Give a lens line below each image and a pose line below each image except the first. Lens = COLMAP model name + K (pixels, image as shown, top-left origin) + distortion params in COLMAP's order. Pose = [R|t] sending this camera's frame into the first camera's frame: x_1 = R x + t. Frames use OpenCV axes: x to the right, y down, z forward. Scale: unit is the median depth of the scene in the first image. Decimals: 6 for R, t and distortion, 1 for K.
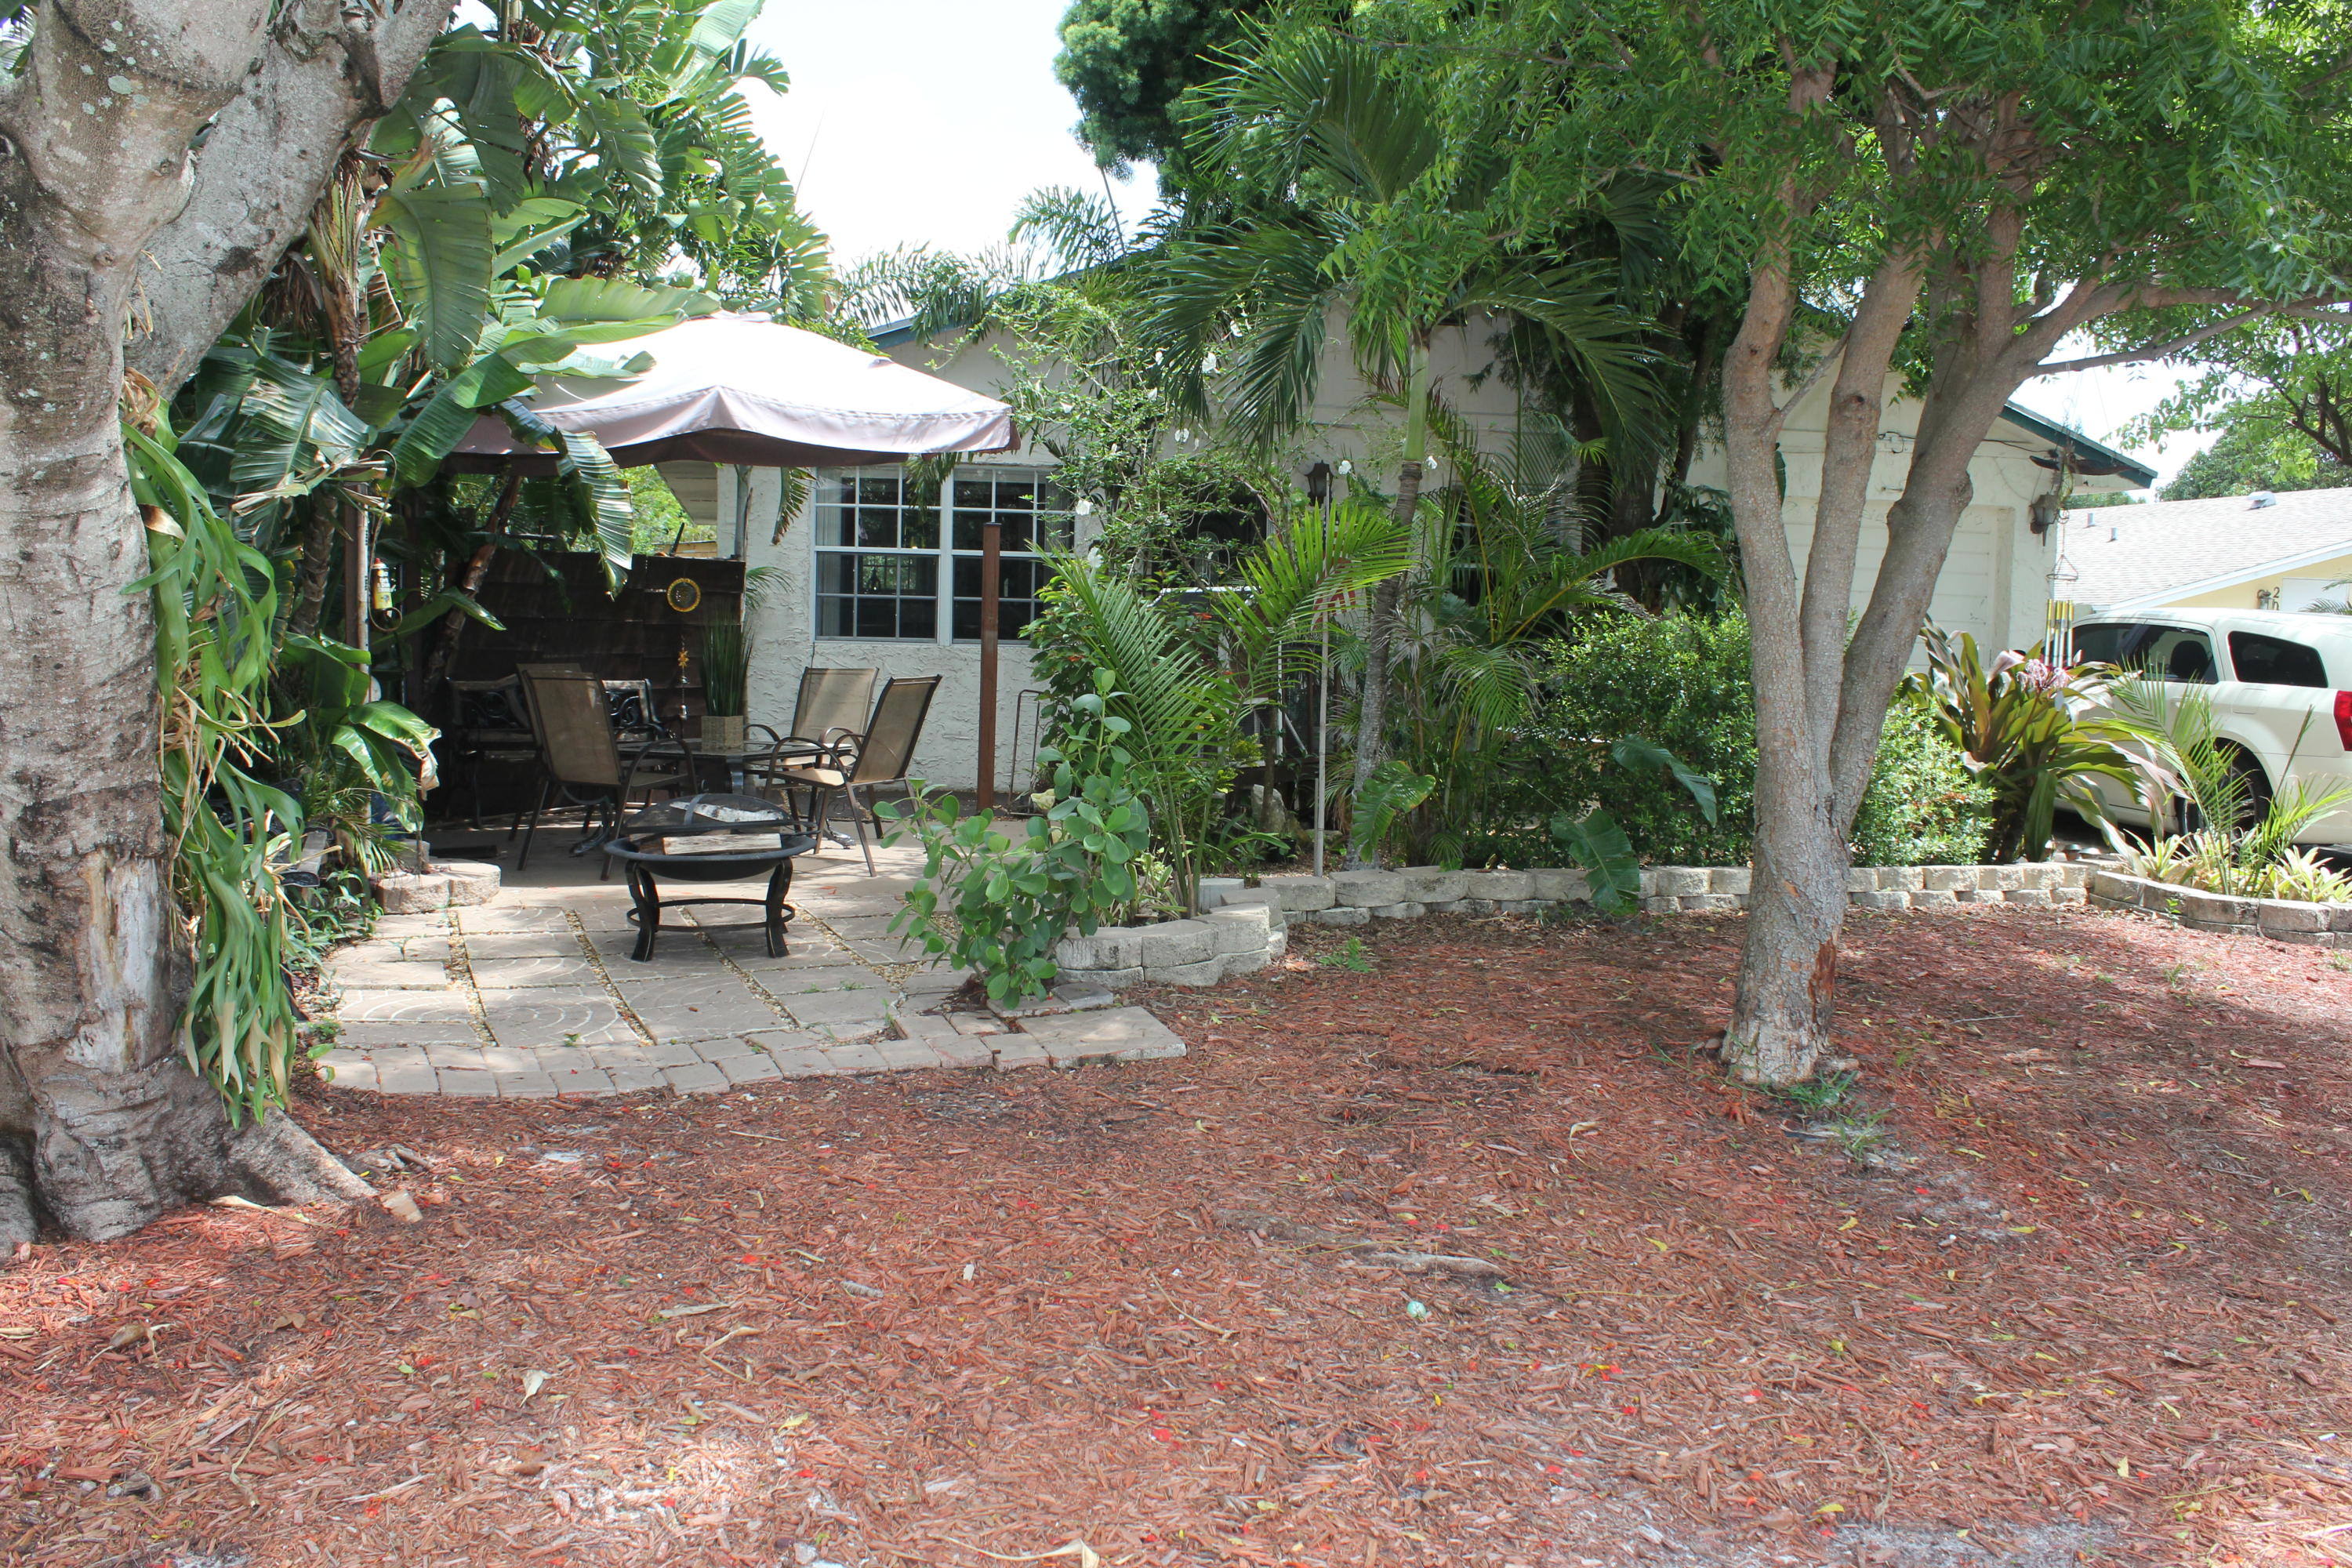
lens RADIAL K [[1969.7, 0, 1173.9], [0, 1969.7, 783.3], [0, 0, 1]] dist [-0.136208, 0.006376]
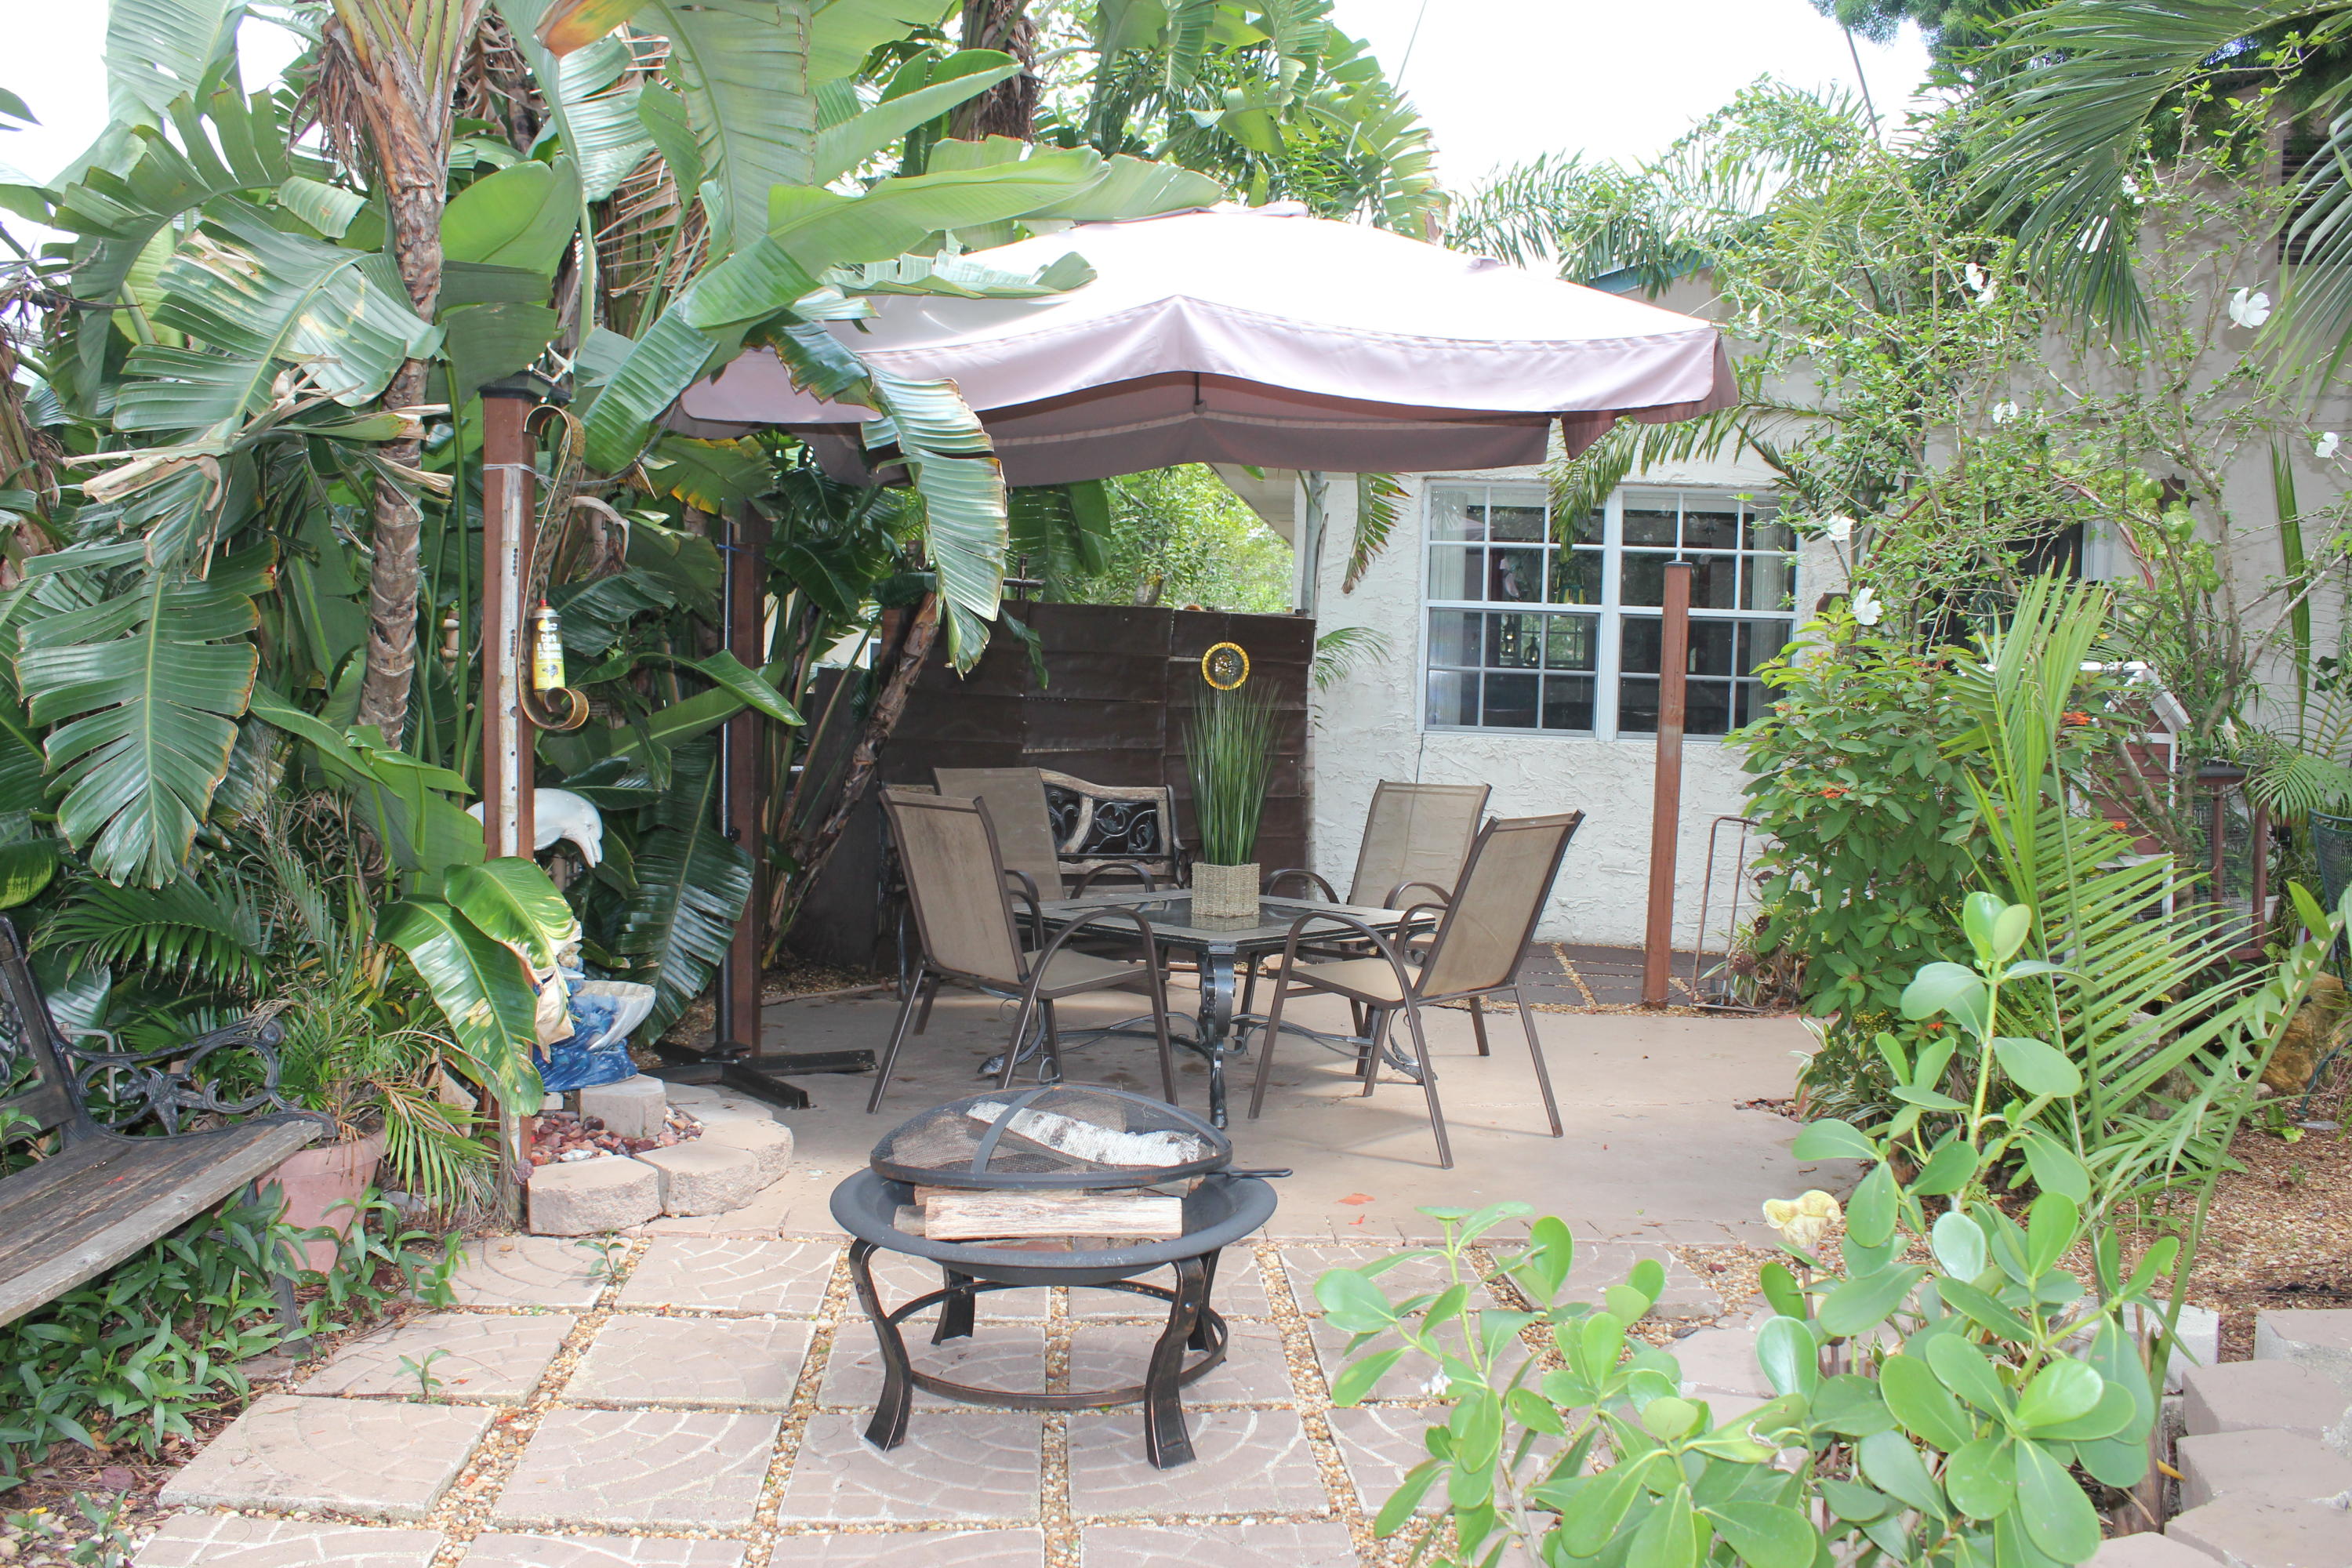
lens RADIAL K [[1969.7, 0, 1175.9], [0, 1969.7, 774.1], [0, 0, 1]] dist [-0.136208, 0.006376]
pose [[0.942158, 0.020245, -0.334556, -0.030385], [-0.033884, 0.998813, -0.034982, -0.032240], [0.333451, 0.044295, 0.941726, 0.325217]]
